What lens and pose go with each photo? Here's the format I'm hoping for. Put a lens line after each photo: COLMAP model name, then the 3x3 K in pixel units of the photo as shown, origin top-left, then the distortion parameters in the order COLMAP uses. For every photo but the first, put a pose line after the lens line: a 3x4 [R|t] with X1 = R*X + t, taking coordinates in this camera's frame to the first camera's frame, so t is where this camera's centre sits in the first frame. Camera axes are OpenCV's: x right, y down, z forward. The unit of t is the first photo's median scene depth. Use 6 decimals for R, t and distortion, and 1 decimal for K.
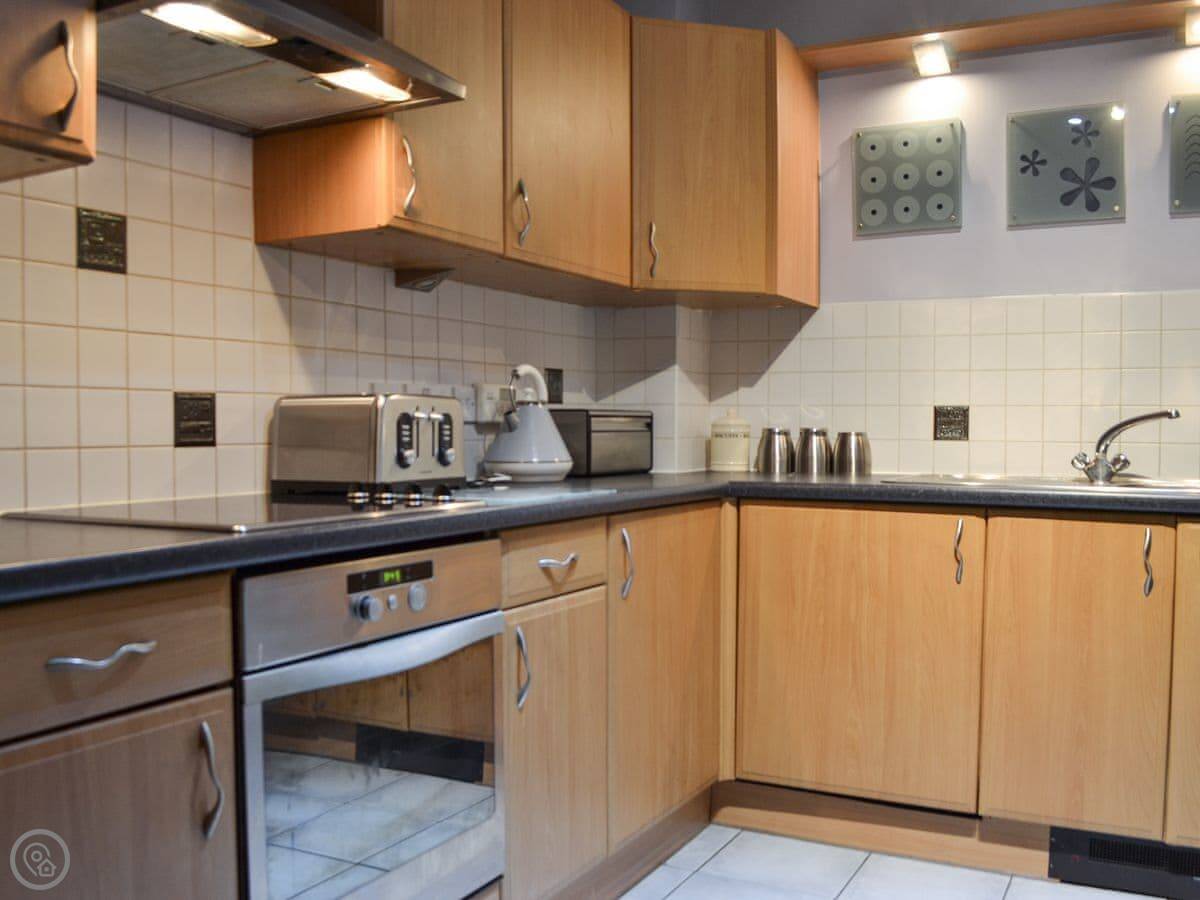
lens RADIAL K [[1179.9, 0, 598.3], [0, 1179.9, 472.7], [0, 0, 1]] dist [-0.082195, 0.004071]
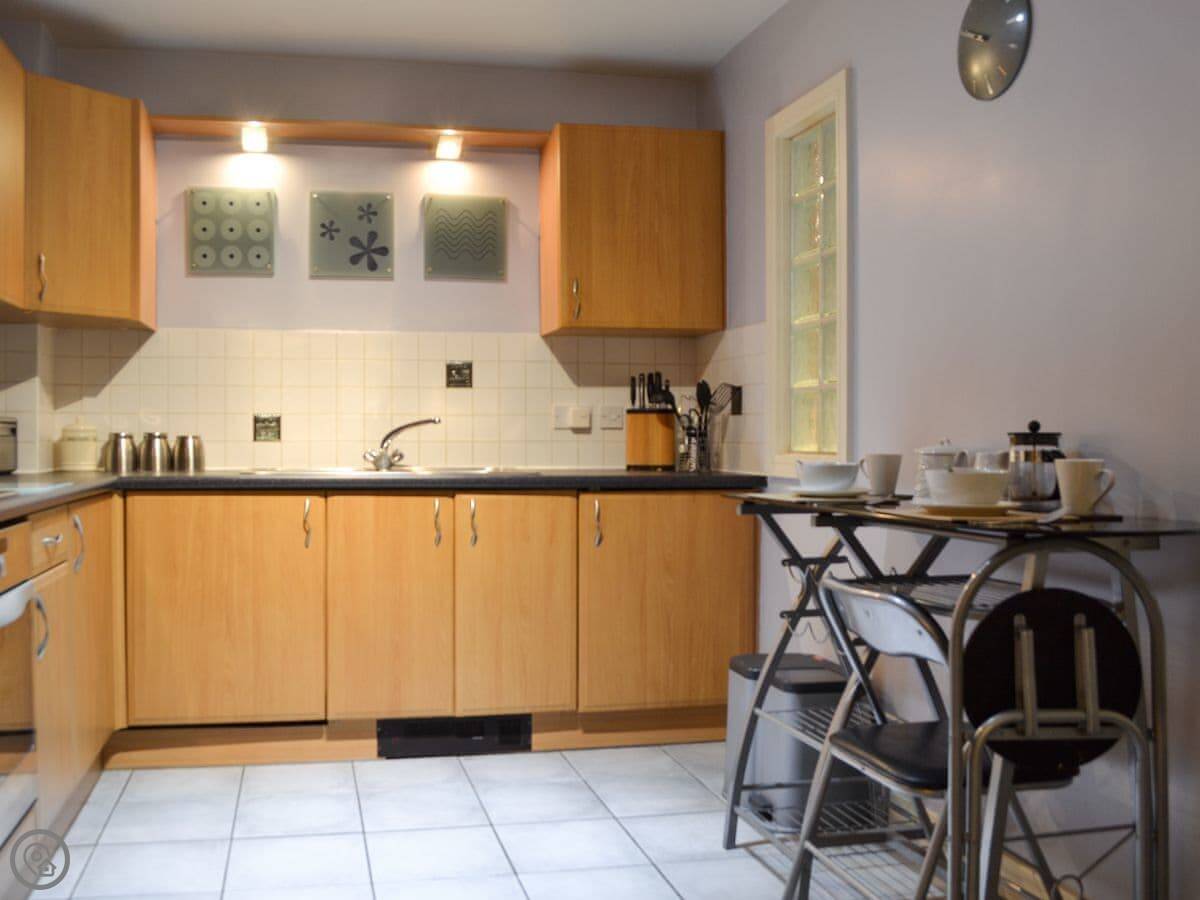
lens RADIAL K [[1179.9, 0, 598.3], [0, 1179.9, 472.7], [0, 0, 1]] dist [-0.082195, 0.004071]
pose [[0.743349, -0.025016, 0.668435, -0.295724], [0.029260, 0.999560, 0.004869, 0.011048], [-0.668263, 0.015939, 0.743754, -0.190758]]
